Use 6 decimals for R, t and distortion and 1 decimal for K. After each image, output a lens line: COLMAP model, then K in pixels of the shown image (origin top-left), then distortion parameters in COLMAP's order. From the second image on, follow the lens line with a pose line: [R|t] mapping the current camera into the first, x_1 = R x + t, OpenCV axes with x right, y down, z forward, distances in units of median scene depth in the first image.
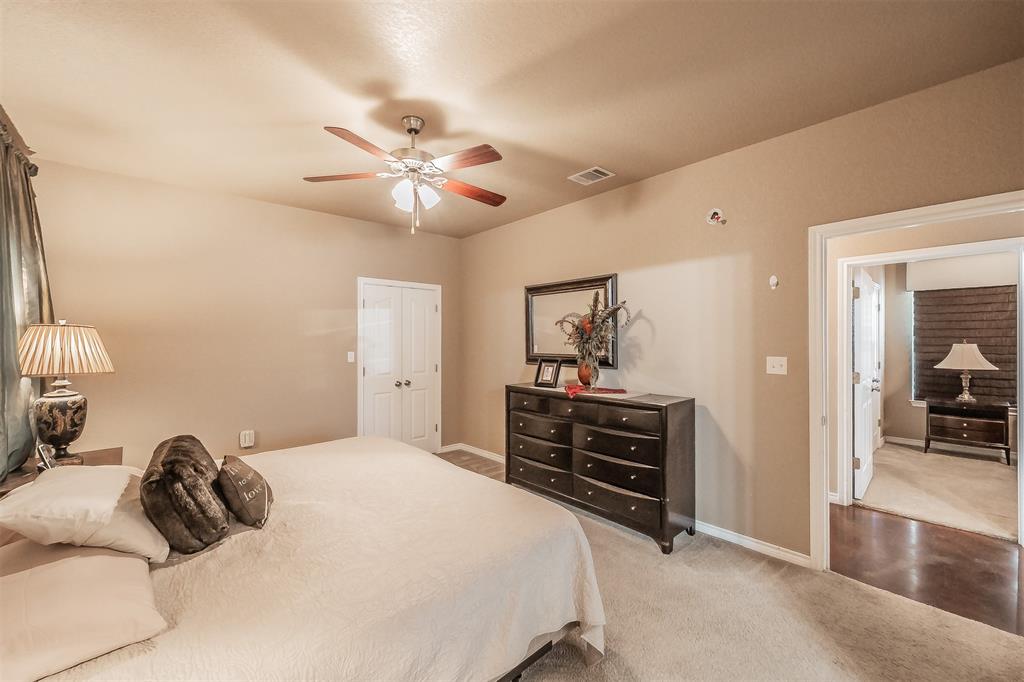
lens RADIAL K [[412.2, 0, 501.1], [0, 412.2, 343.6], [0, 0, 1]] dist [-0.002268, -0.000446]
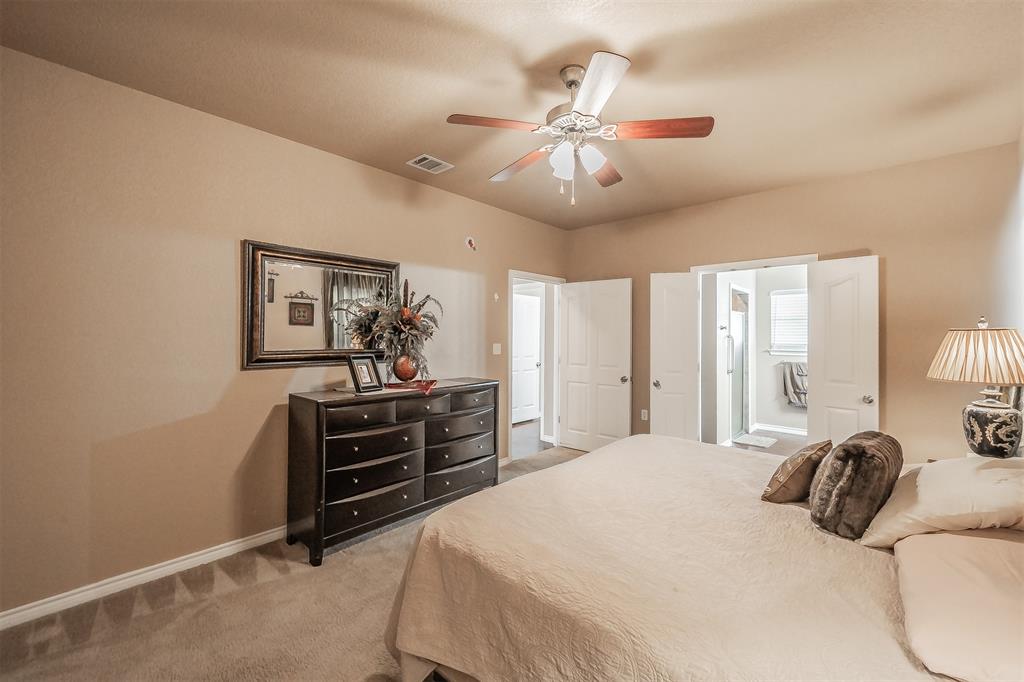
lens RADIAL K [[420.4, 0, 512.9], [0, 420.4, 336.6], [0, 0, 1]] dist [0.006573, 0.000089]
pose [[-0.118375, -0.002572, 0.992966, -0.752236], [0.002039, 0.999994, 0.002833, -0.000130], [-0.992967, 0.002360, -0.118369, 0.871767]]
